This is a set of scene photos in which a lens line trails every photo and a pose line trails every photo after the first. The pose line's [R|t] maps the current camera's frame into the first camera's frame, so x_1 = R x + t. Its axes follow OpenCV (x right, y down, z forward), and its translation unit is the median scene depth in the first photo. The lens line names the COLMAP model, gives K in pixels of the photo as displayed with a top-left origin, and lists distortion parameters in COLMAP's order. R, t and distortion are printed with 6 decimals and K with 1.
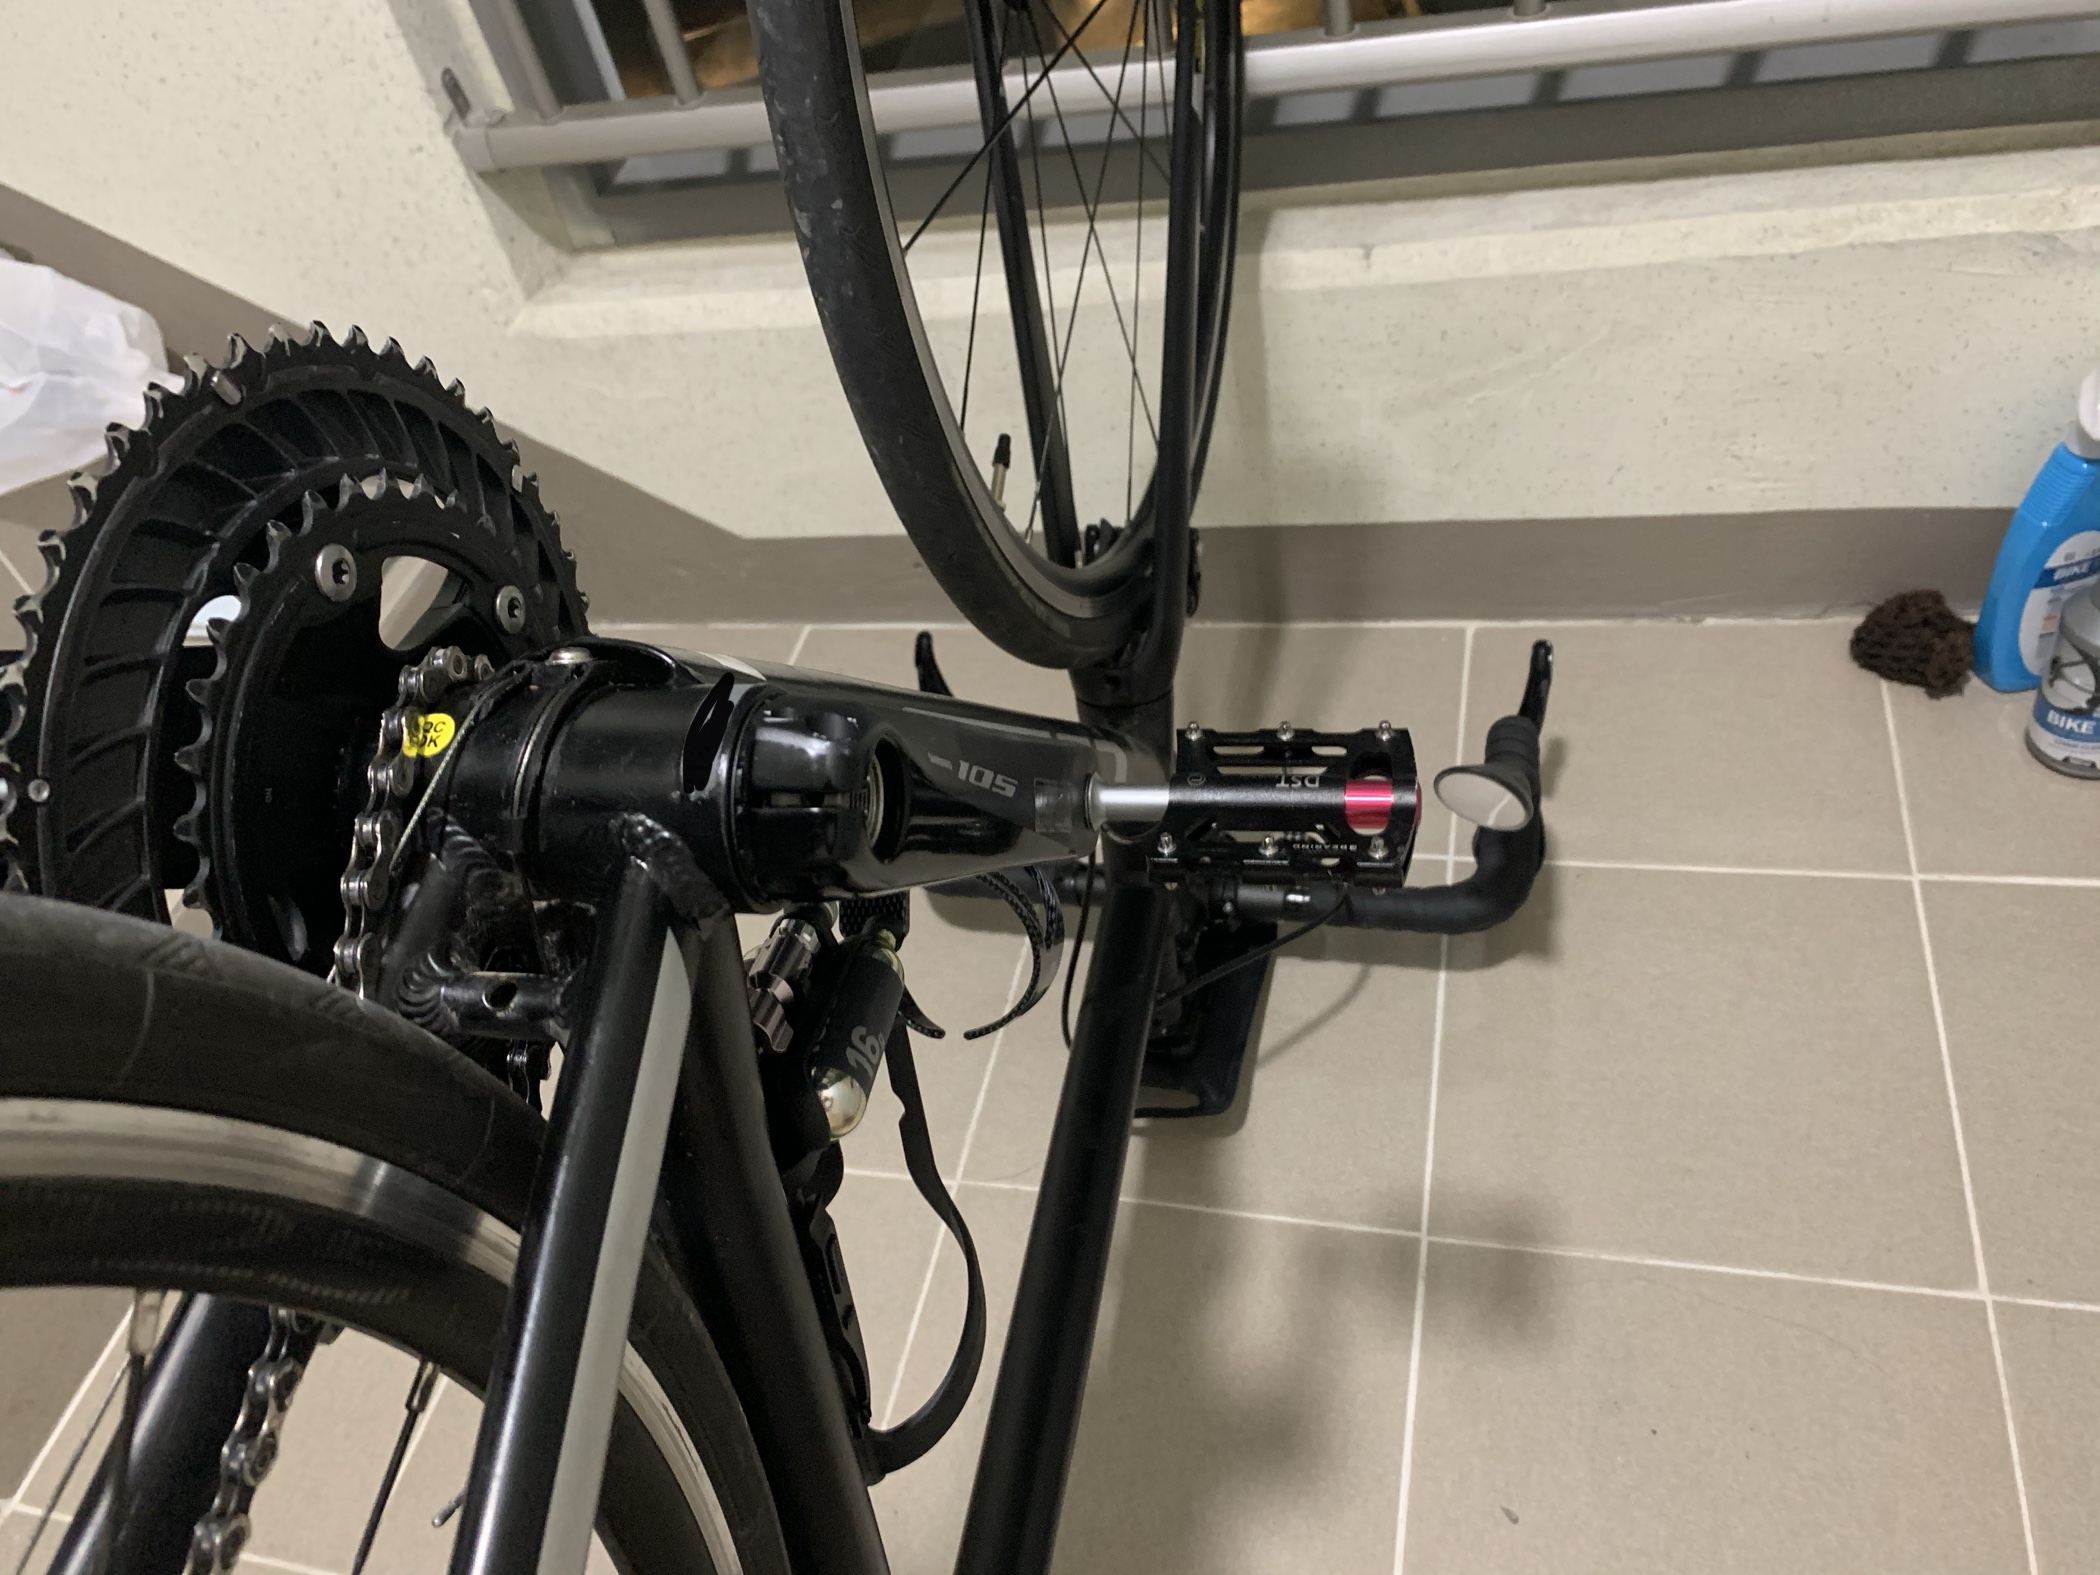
lens RADIAL K [[1653.0, 0, 1041.8], [0, 1653.0, 784.9], [0, 0, 1]] dist [0.005398, 0.003759]
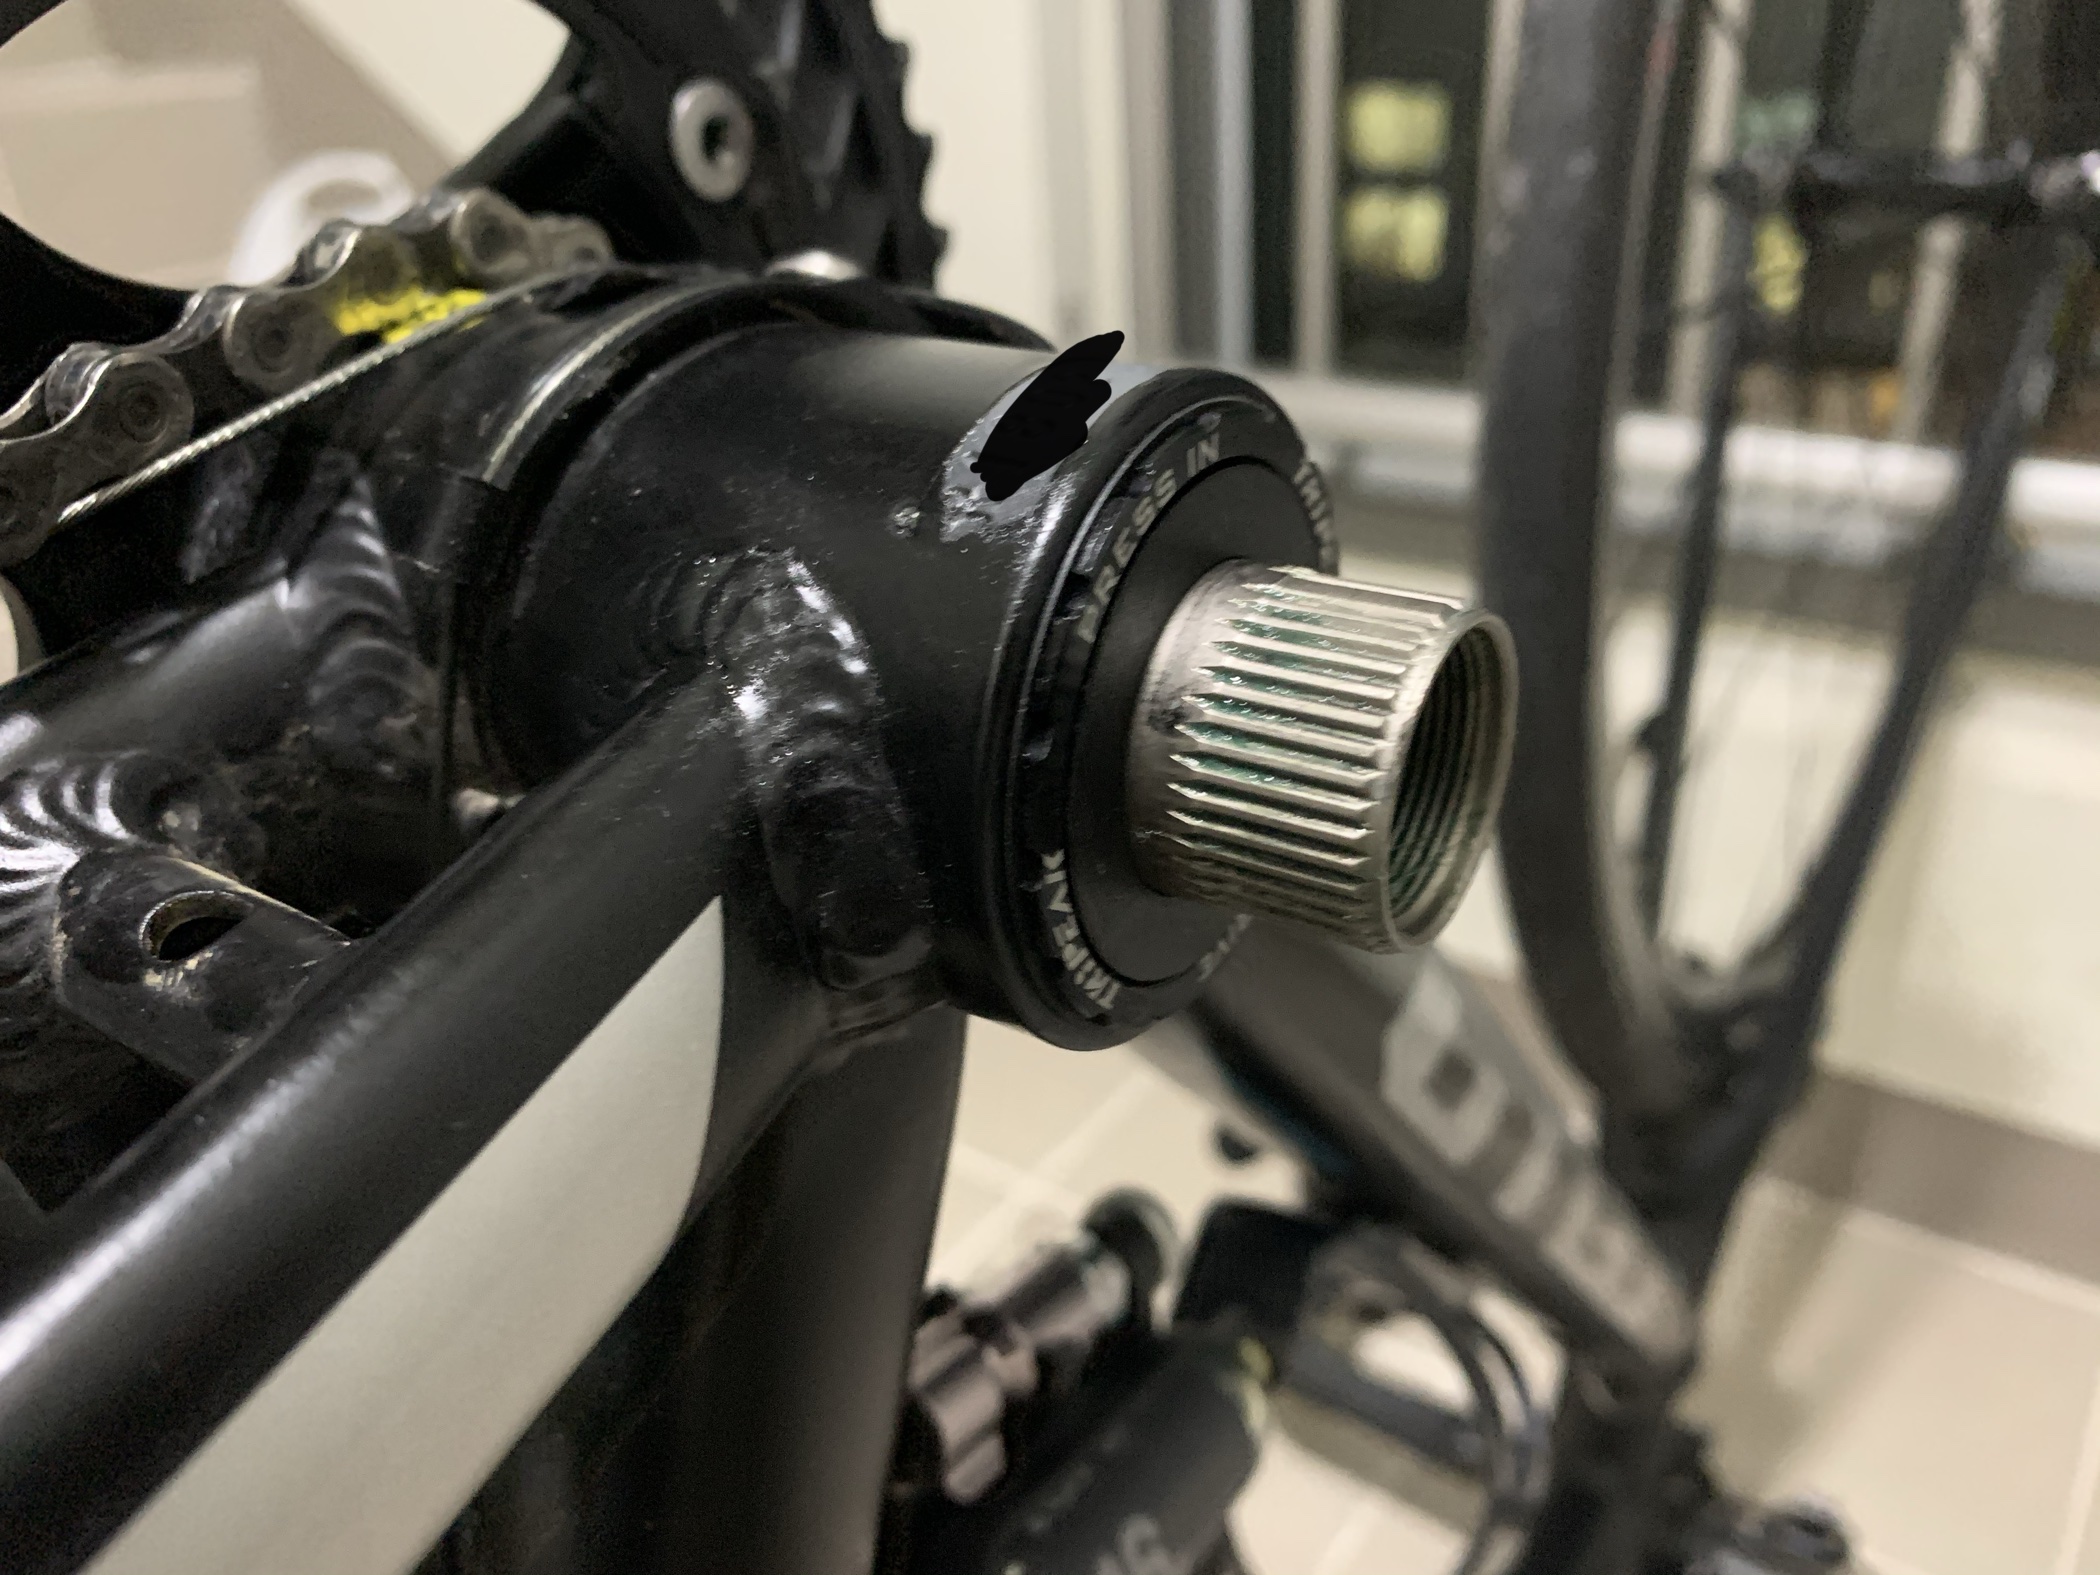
lens RADIAL K [[1653.0, 0, 1041.8], [0, 1653.0, 784.9], [0, 0, 1]] dist [0.005398, 0.003759]
pose [[0.920085, 0.274907, -0.279053, -0.070588], [-0.346698, 0.903084, -0.253454, 0.096476], [0.182332, 0.329946, 0.926224, 0.548661]]
